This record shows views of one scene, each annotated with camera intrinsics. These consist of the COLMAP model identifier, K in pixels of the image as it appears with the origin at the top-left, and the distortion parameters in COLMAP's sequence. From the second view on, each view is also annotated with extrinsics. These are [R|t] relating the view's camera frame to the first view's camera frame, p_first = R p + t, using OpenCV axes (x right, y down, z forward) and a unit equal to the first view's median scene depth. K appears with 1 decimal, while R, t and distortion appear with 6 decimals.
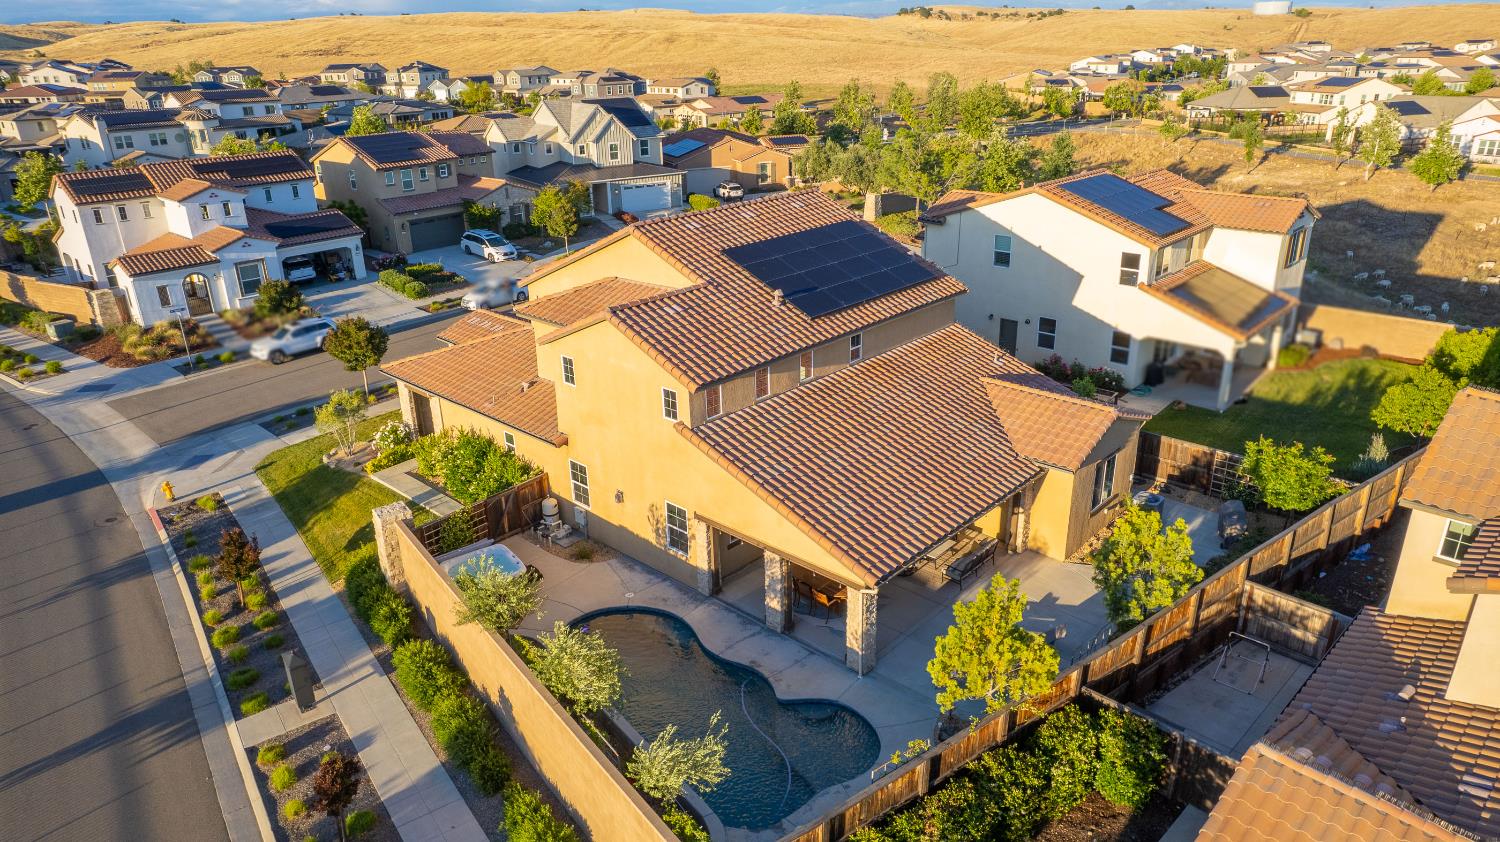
lens RADIAL K [[952.4, 0, 755.5], [0, 952.4, 425.4], [0, 0, 1]] dist [-0.074896, 0.066174]
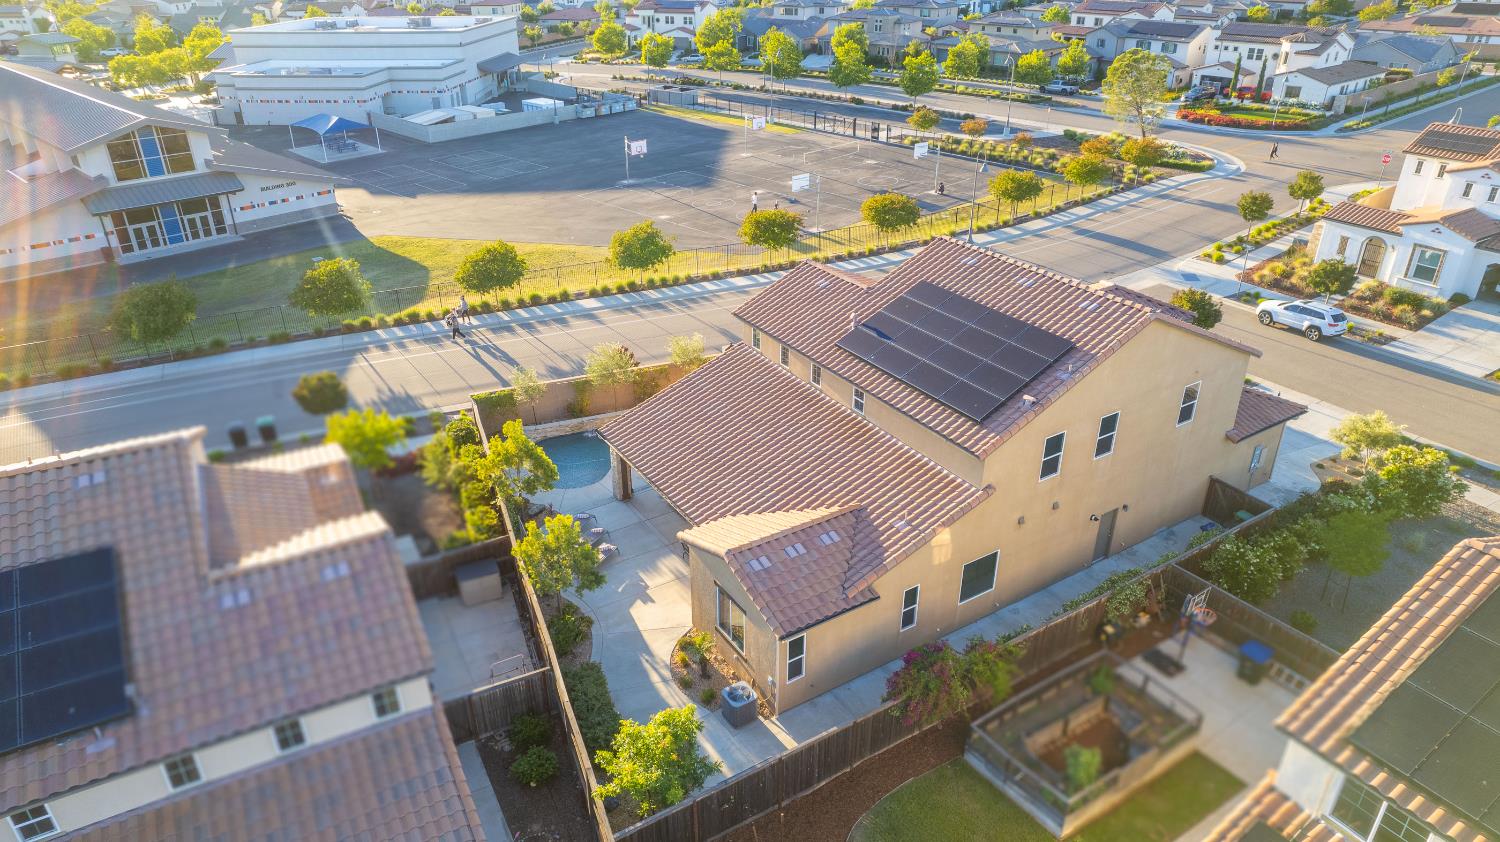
lens RADIAL K [[952.4, 0, 755.5], [0, 952.4, 425.4], [0, 0, 1]] dist [-0.074896, 0.066174]
pose [[-0.252970, 0.468876, -0.846263, 0.667636], [-0.358497, 0.767017, 0.532133, -0.372213], [0.898602, 0.437996, -0.025941, 0.602858]]
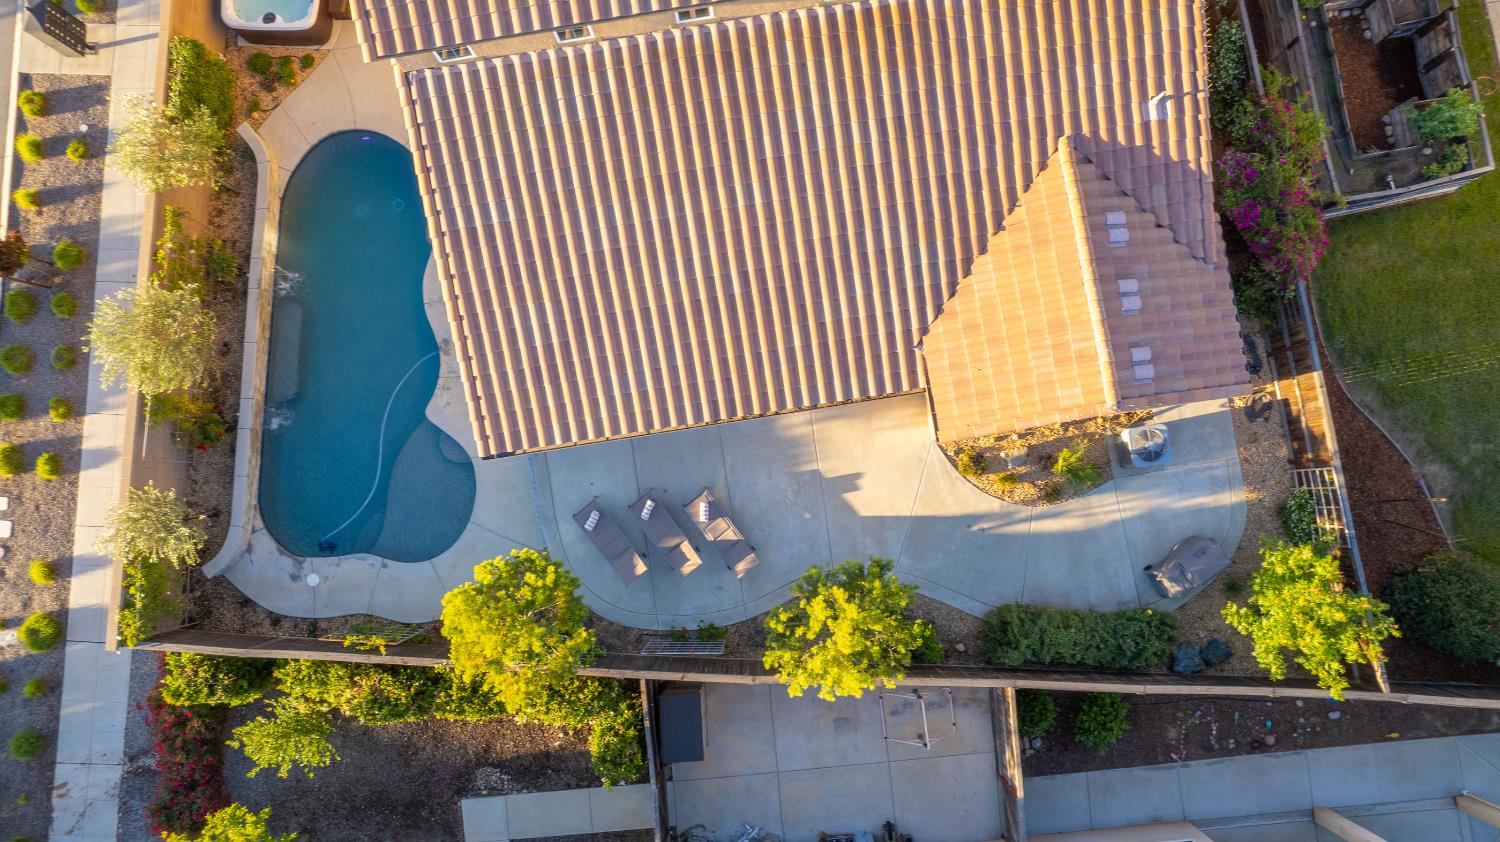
lens RADIAL K [[946.7, 0, 757.4], [0, 946.7, 396.9], [0, 0, 1]] dist [-0.075125, 0.065037]
pose [[0.783881, 0.619233, -0.045619, 0.146752], [-0.232308, 0.360625, 0.903317, -0.280762], [0.575815, -0.697496, 0.426540, 0.395757]]
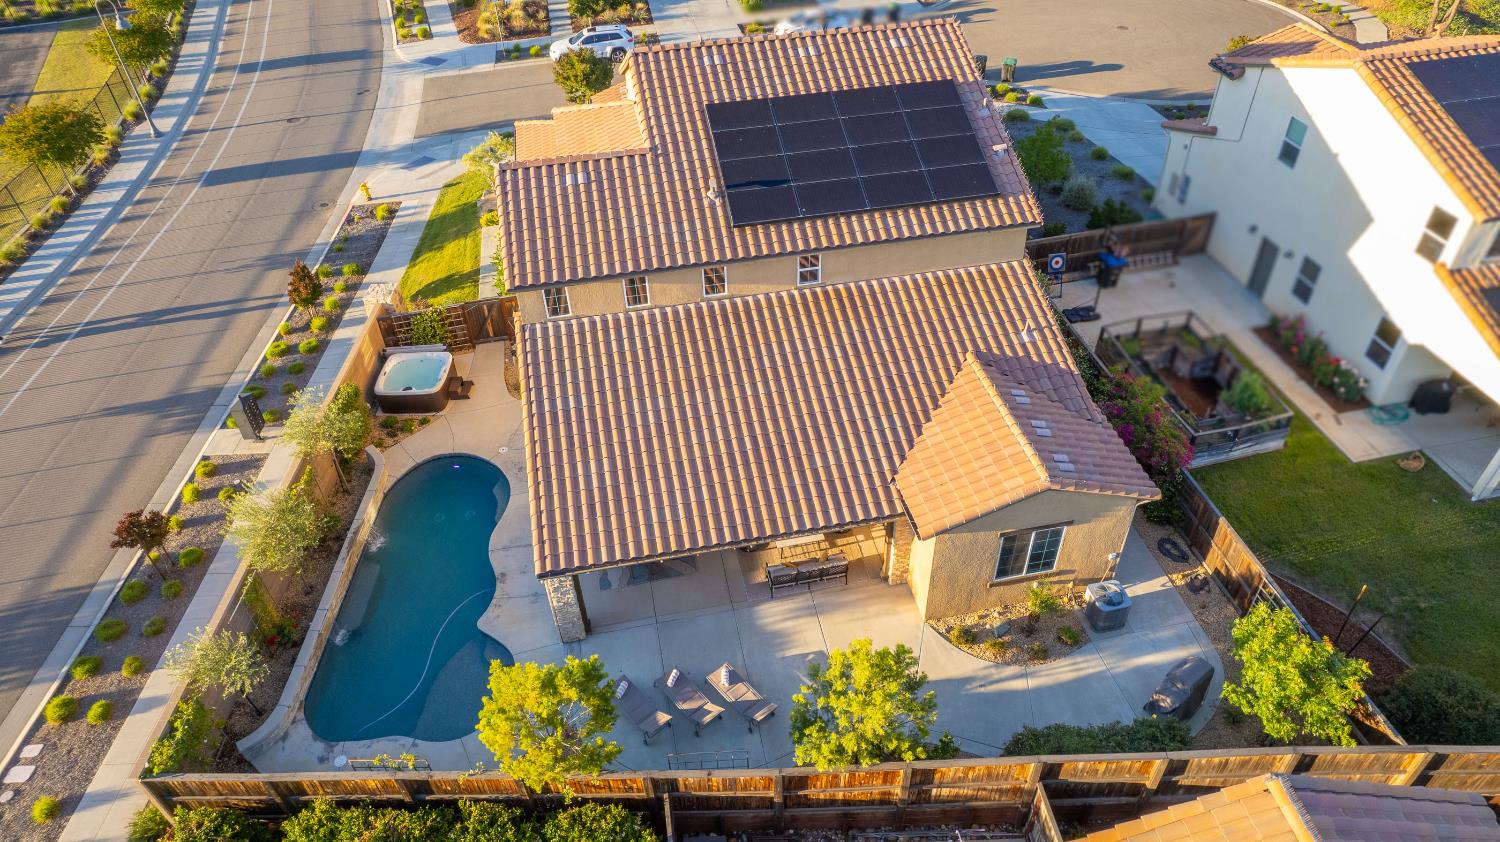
lens RADIAL K [[952.4, 0, 755.5], [0, 952.4, 425.4], [0, 0, 1]] dist [-0.074896, 0.066174]
pose [[0.810590, 0.379811, -0.445744, 0.306245], [-0.210260, 0.899160, 0.383800, -0.168222], [0.546566, -0.217382, 0.808709, 0.195379]]
